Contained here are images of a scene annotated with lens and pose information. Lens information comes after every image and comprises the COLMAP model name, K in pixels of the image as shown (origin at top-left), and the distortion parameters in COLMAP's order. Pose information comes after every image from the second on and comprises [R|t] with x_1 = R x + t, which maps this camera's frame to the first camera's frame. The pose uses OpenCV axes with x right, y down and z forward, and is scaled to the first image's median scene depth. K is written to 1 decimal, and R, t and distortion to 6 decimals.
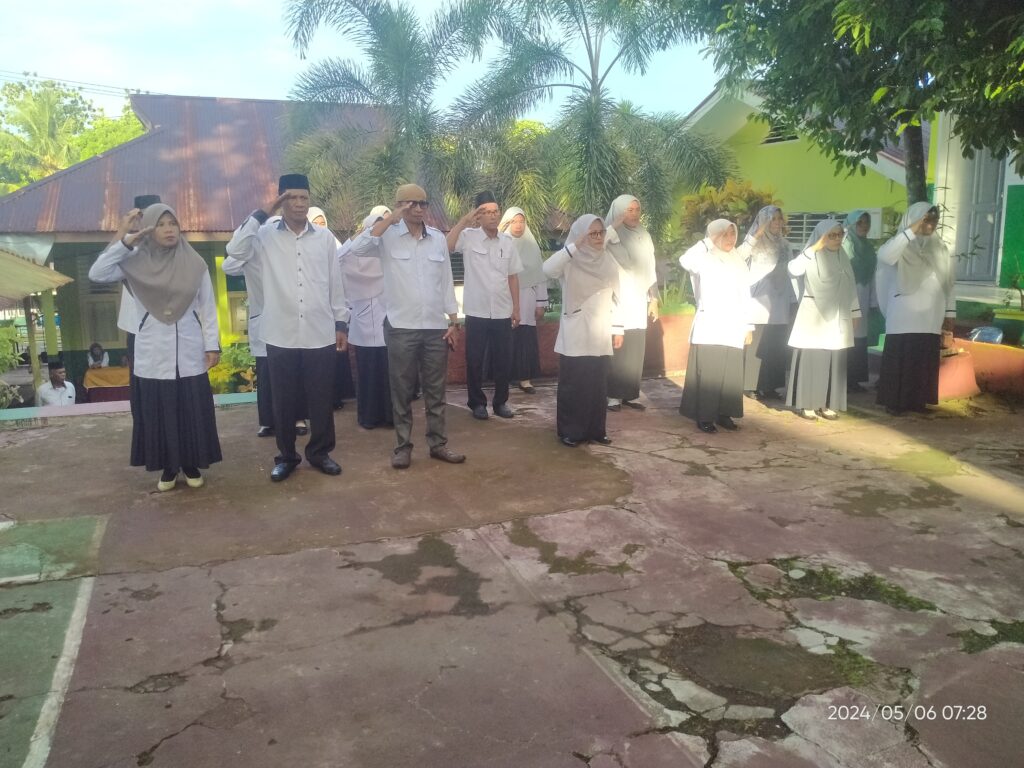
lens RADIAL K [[856.2, 0, 506.7], [0, 856.2, 377.7], [0, 0, 1]] dist [0.061028, -0.128665]
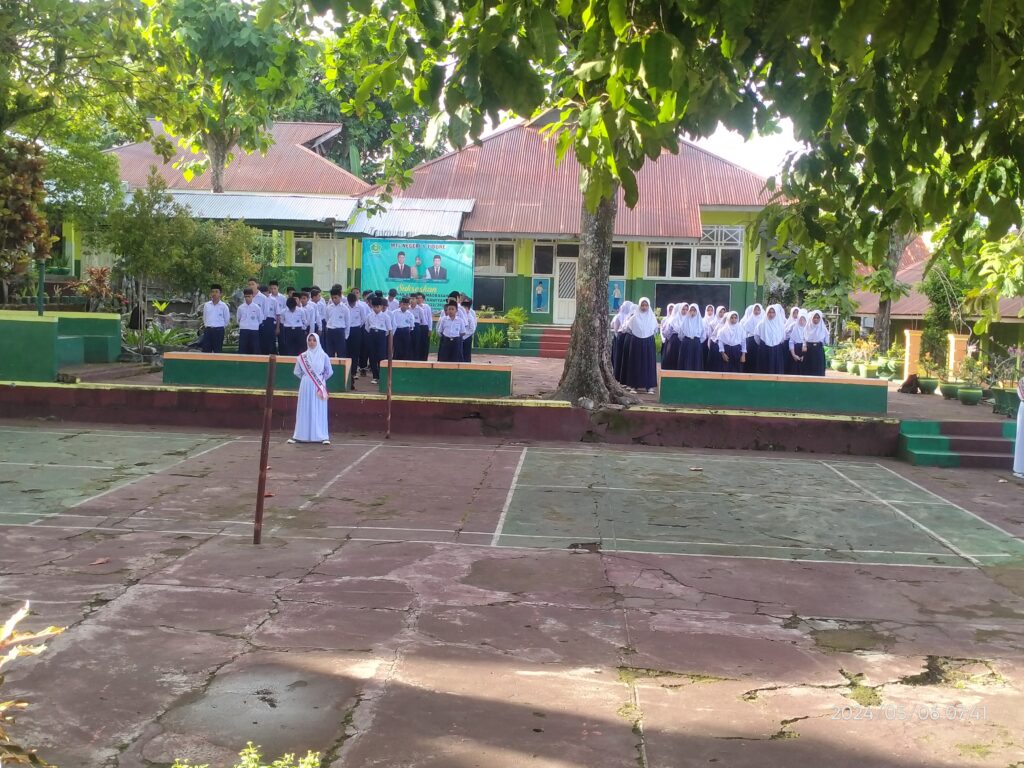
lens RADIAL K [[1108.6, 0, 503.5], [0, 1108.6, 379.1], [0, 0, 1]] dist [0.034249, 0.000000]
pose [[-0.392897, 0.059244, -0.917672, 2.124437], [-0.185694, 0.972253, 0.142272, -0.331178], [0.900638, 0.226305, -0.370994, 0.822624]]
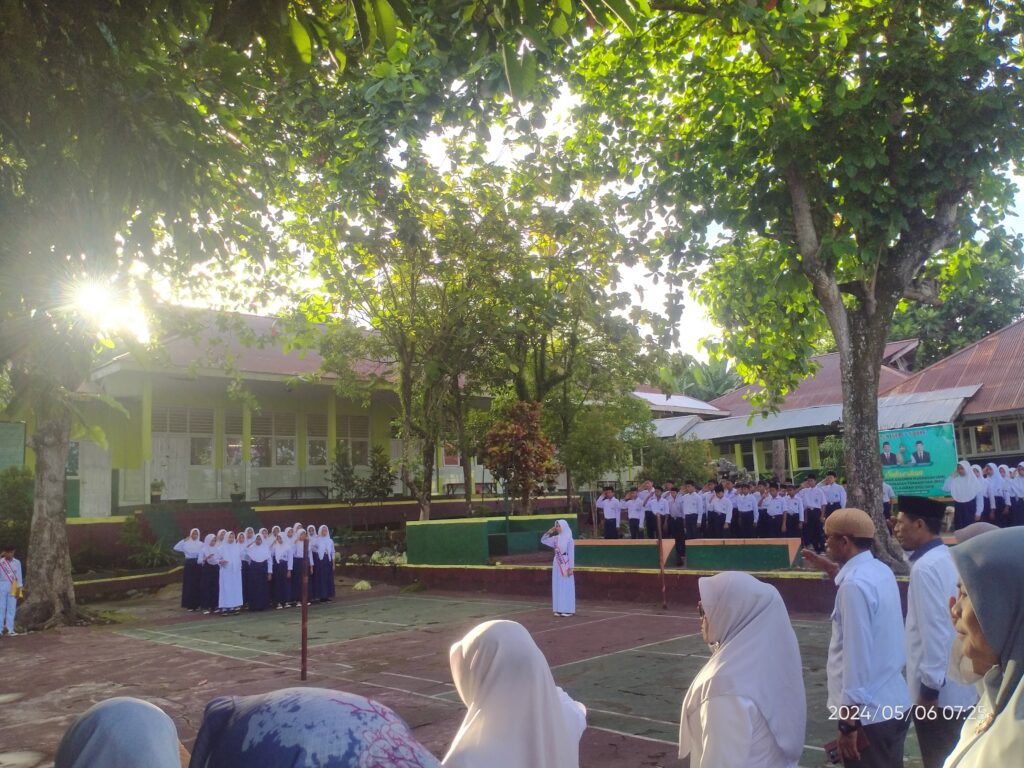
lens RADIAL K [[856.2, 0, 513.9], [0, 856.2, 382.1], [0, 0, 1]] dist [0.061028, -0.128665]
pose [[-0.912757, -0.011196, -0.408349, 0.611502], [-0.016562, 0.999817, 0.009608, -0.444879], [0.408166, 0.015533, -0.912776, 2.063176]]
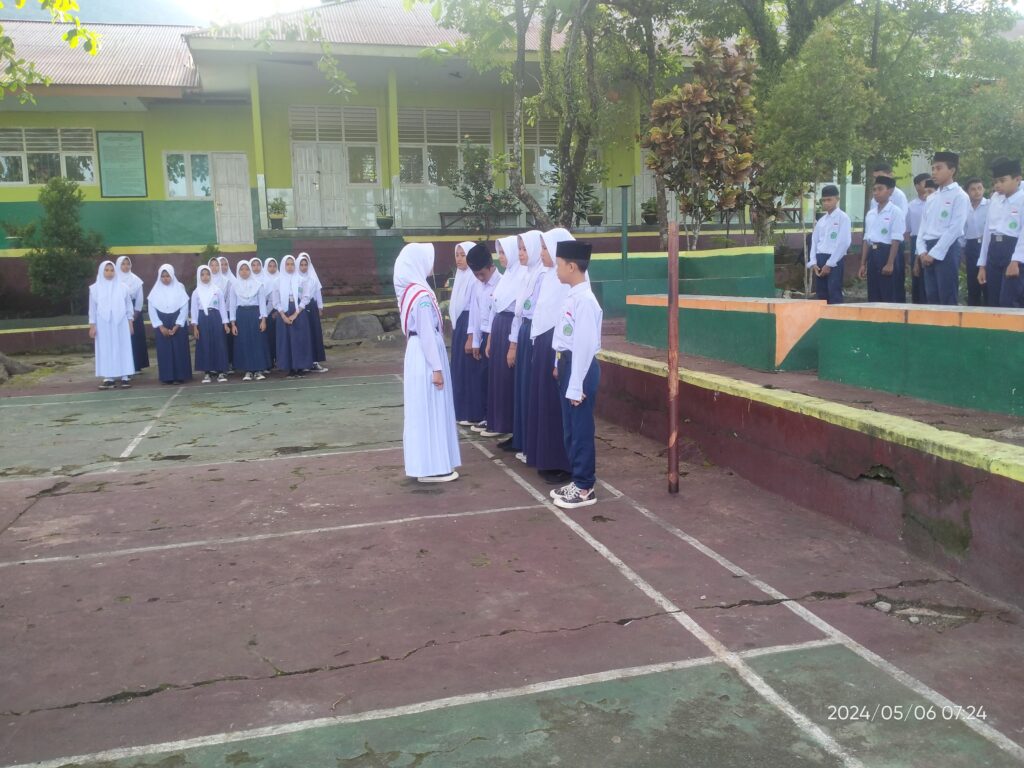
lens RADIAL K [[856.2, 0, 517.8], [0, 856.2, 385.7], [0, 0, 1]] dist [0.061028, -0.128665]
pose [[-0.996750, 0.025511, 0.076410, -1.403849], [0.047126, 0.953949, 0.296244, 0.008085], [-0.065334, 0.298883, -0.952051, 0.137670]]
